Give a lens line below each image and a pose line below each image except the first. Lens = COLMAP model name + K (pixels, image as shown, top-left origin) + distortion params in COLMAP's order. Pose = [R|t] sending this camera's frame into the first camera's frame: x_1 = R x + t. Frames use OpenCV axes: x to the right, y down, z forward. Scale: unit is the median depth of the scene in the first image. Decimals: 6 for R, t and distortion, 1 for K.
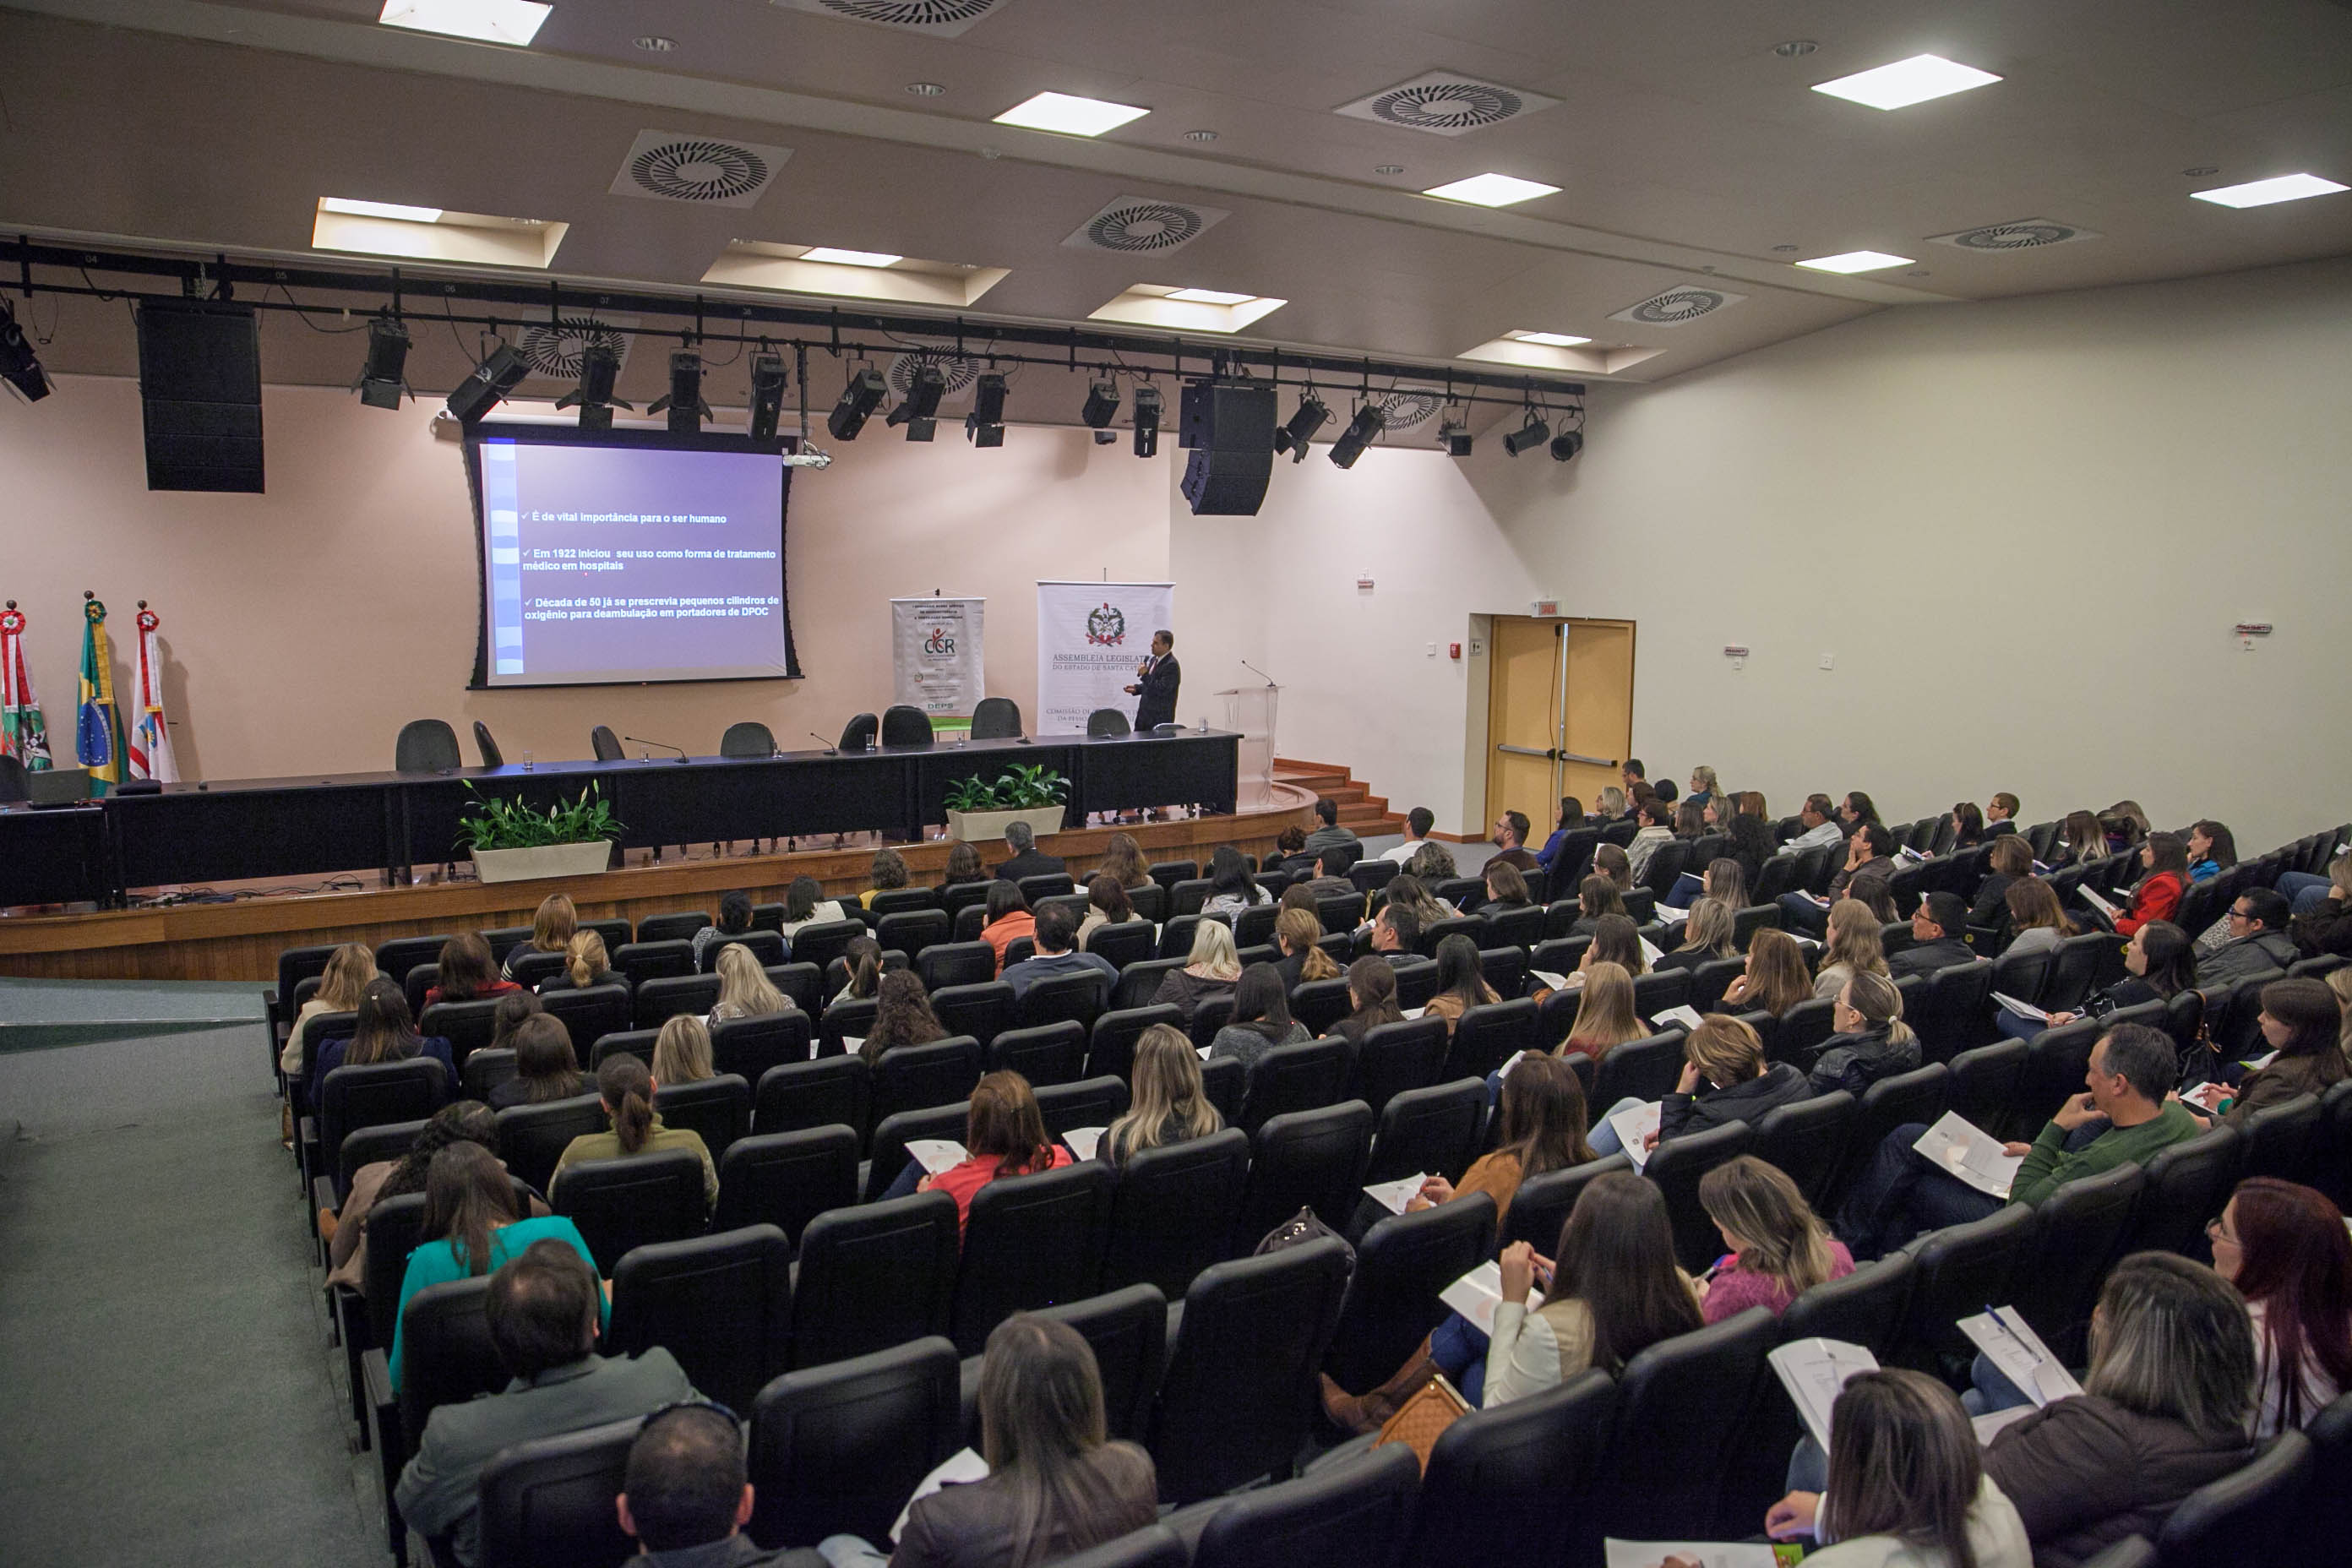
lens RADIAL K [[1598.7, 0, 1176.0], [0, 1598.7, 784.0], [0, 0, 1]] dist [-0.114348, 0.082493]
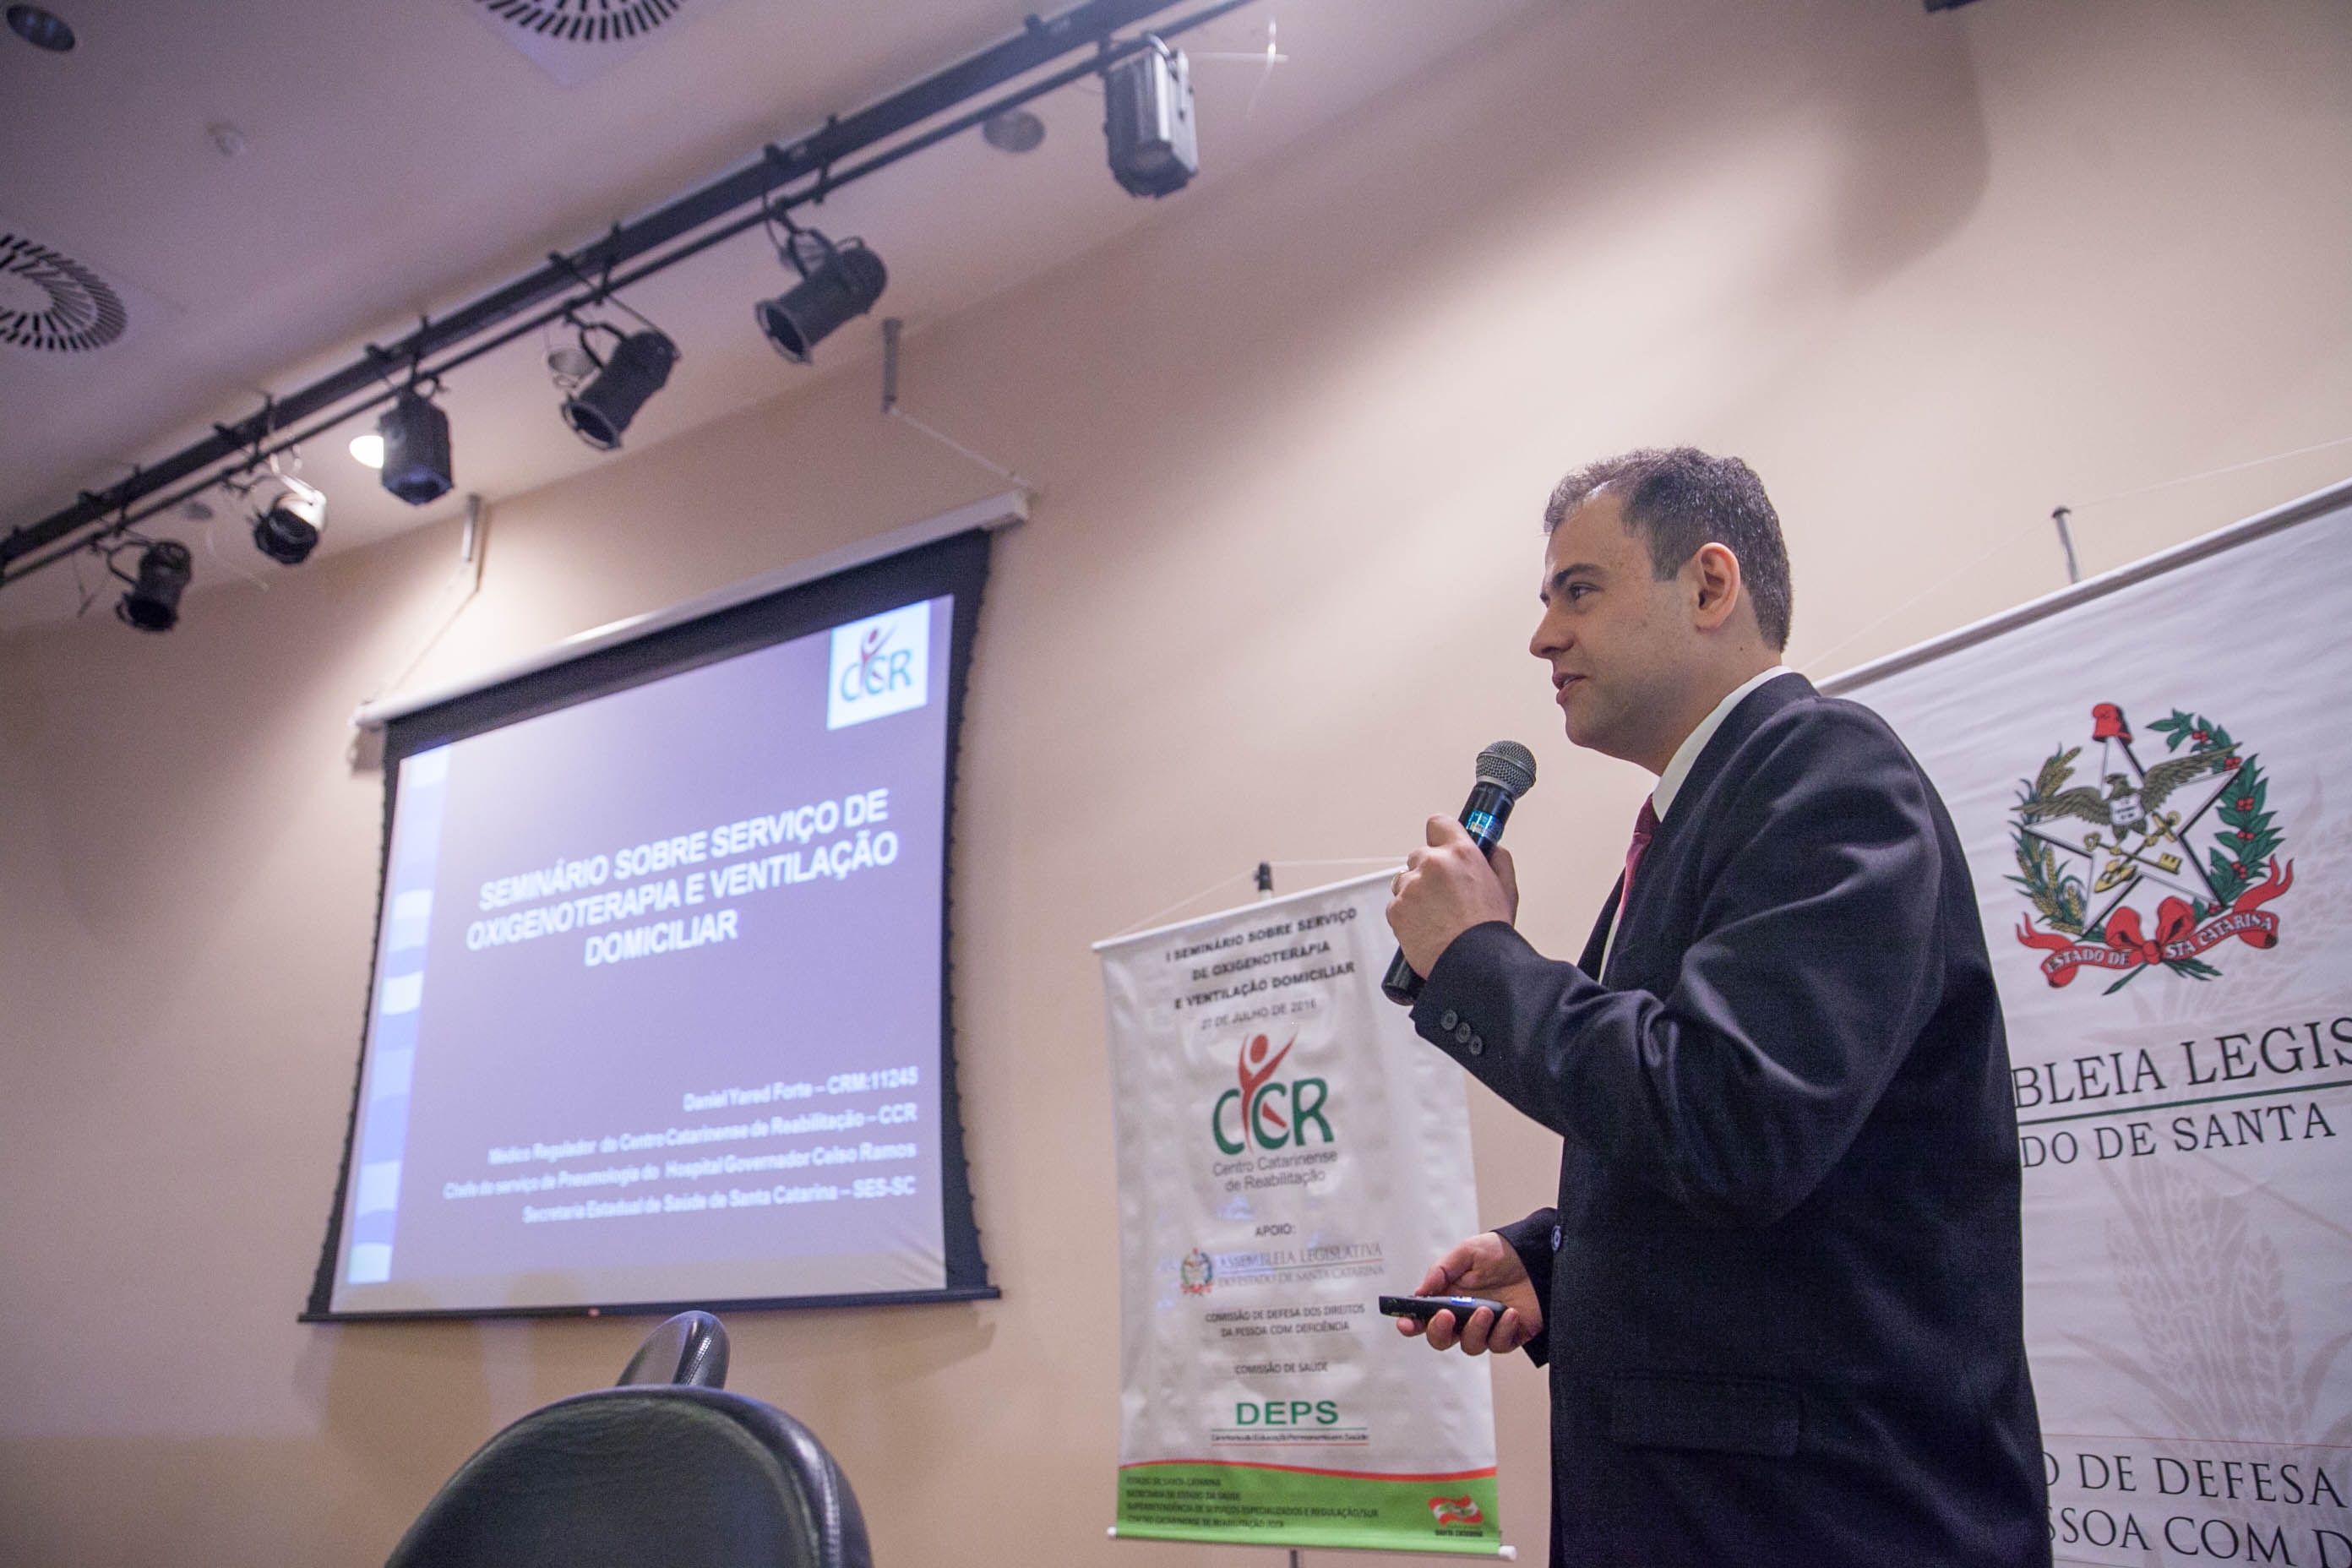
lens RADIAL K [[1598.7, 0, 1176.0], [0, 1598.7, 784.0], [0, 0, 1]] dist [-0.114348, 0.082493]
pose [[0.481942, -0.311667, -0.818899, 0.040110], [-0.077749, 0.915701, -0.394267, -0.051568], [0.872747, 0.253682, 0.417083, 1.078713]]
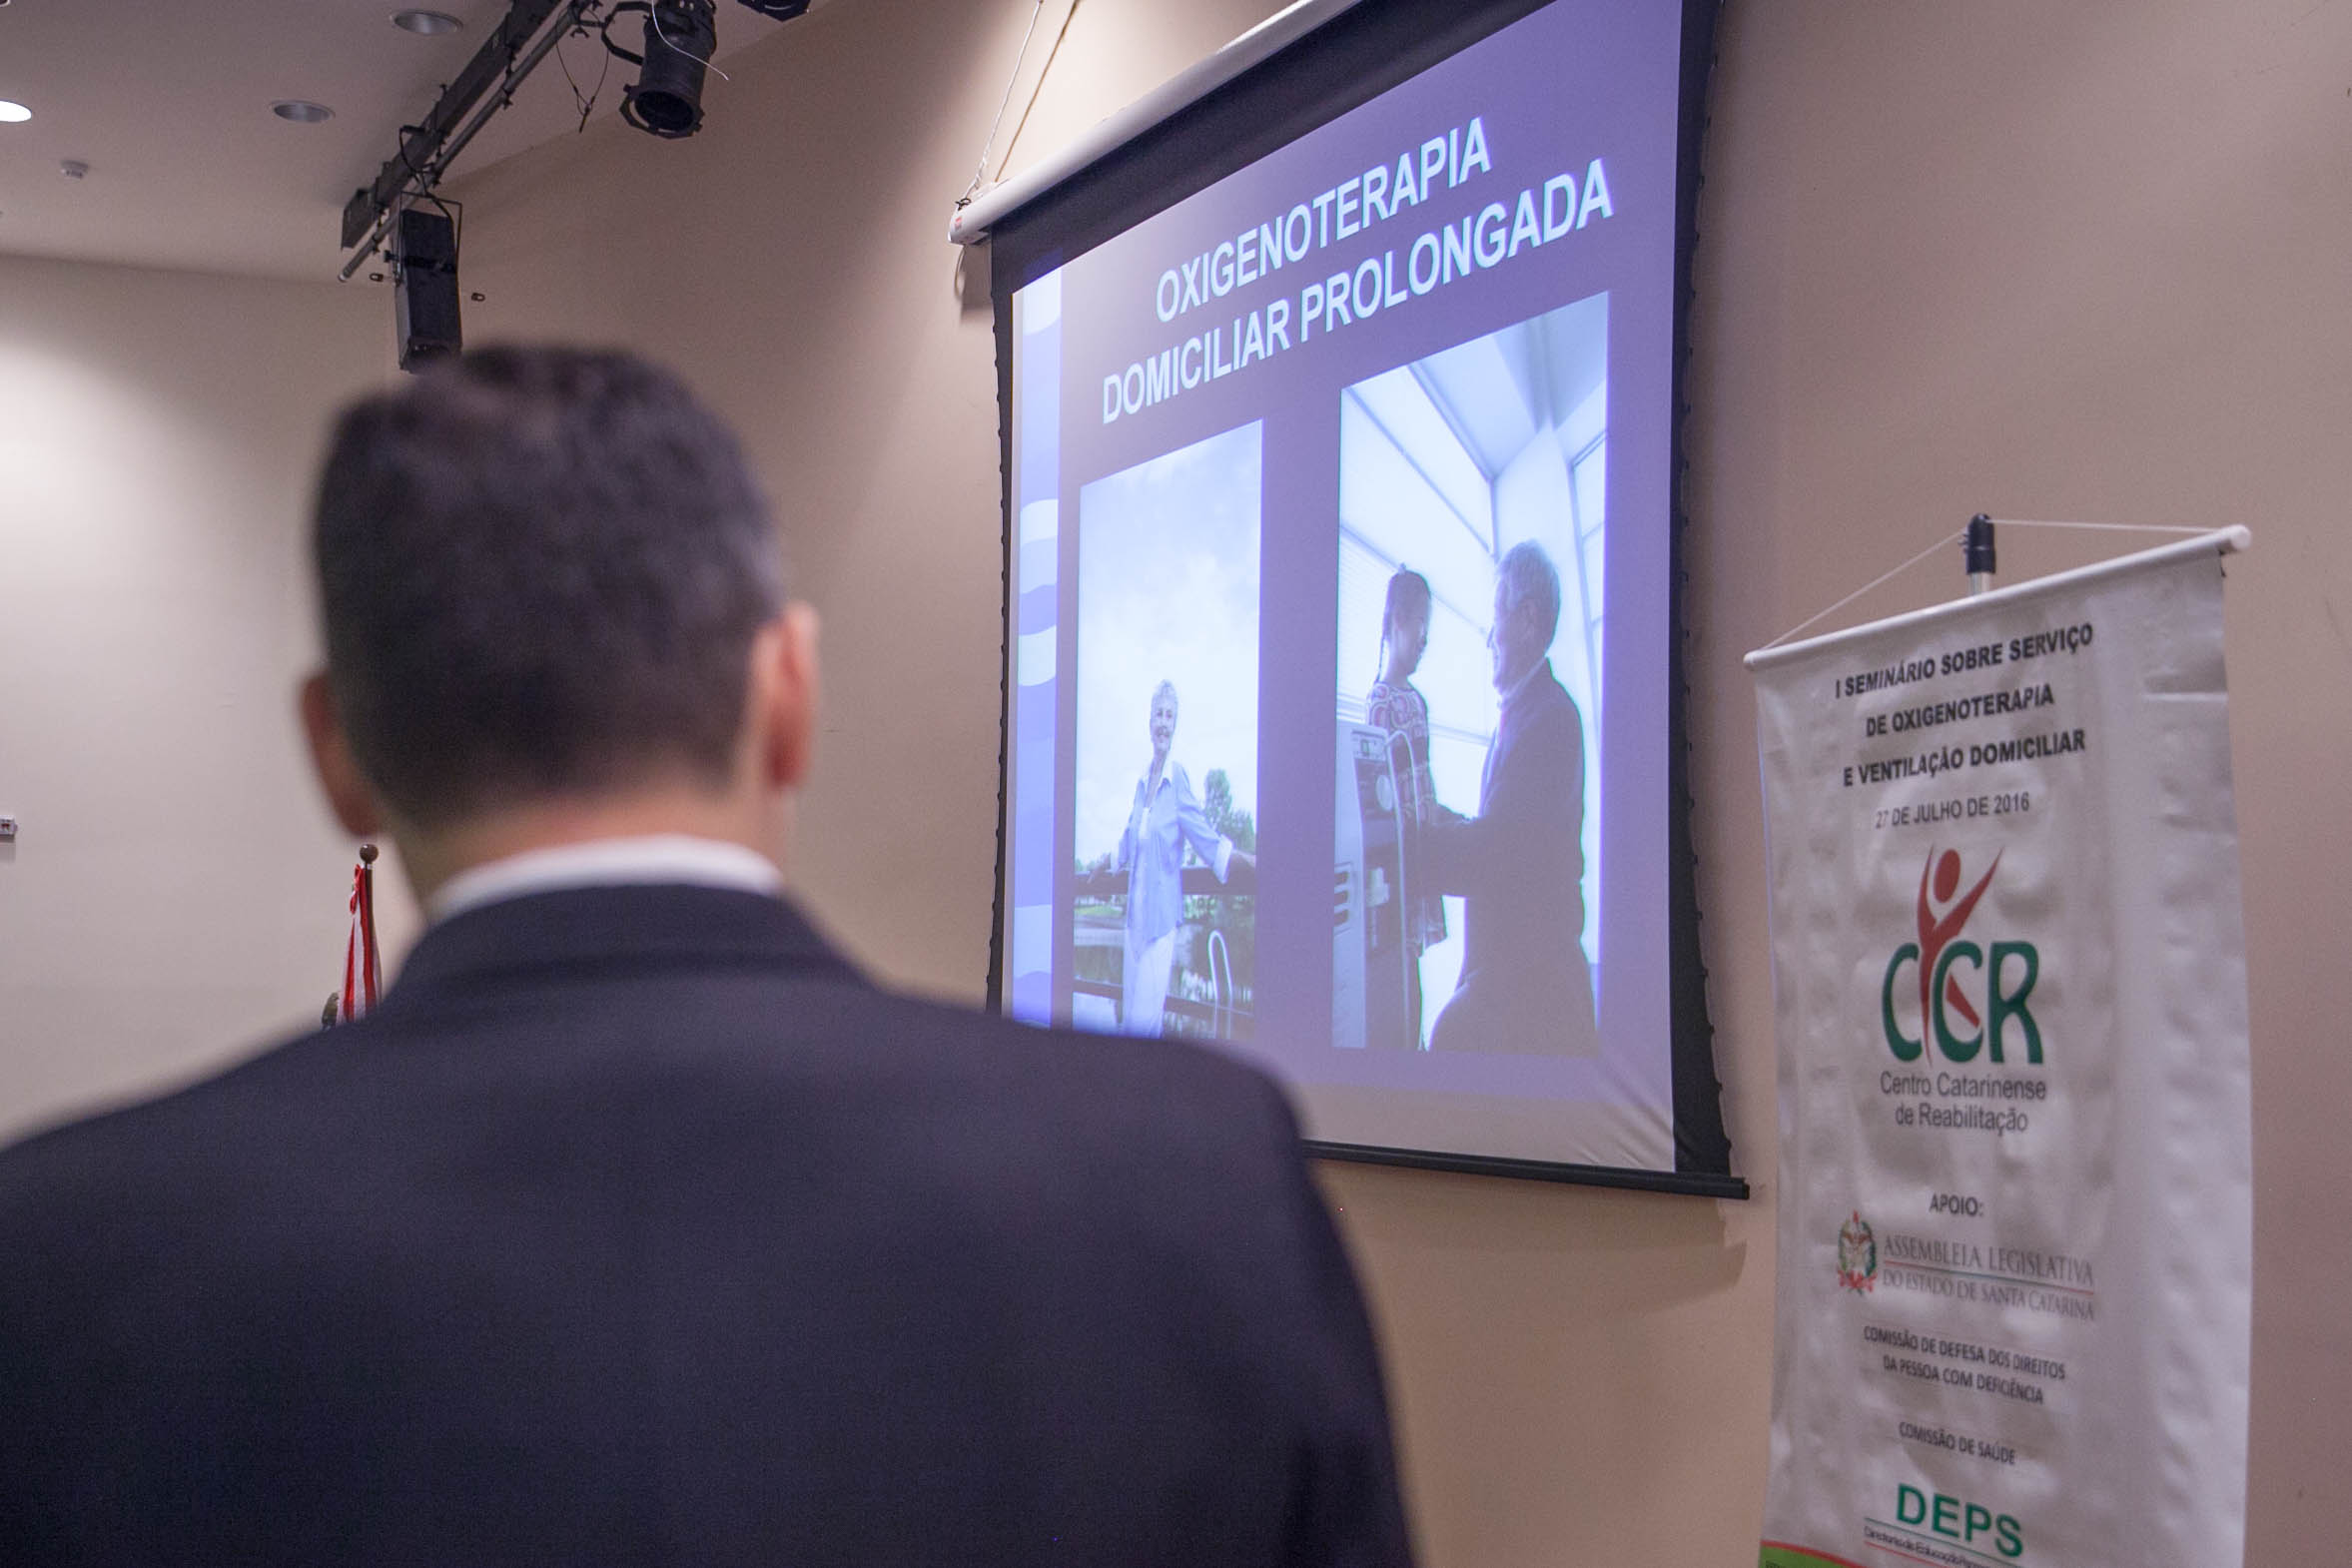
lens RADIAL K [[2697.8, 0, 1177.6], [0, 2697.8, 932.4], [0, 0, 1]] dist [-0.007641, -0.007083]
pose [[-0.069357, -0.034674, -0.996989, 0.063170], [-0.143040, 0.989415, -0.024460, -0.095272], [0.987284, 0.140912, -0.073583, 1.161325]]
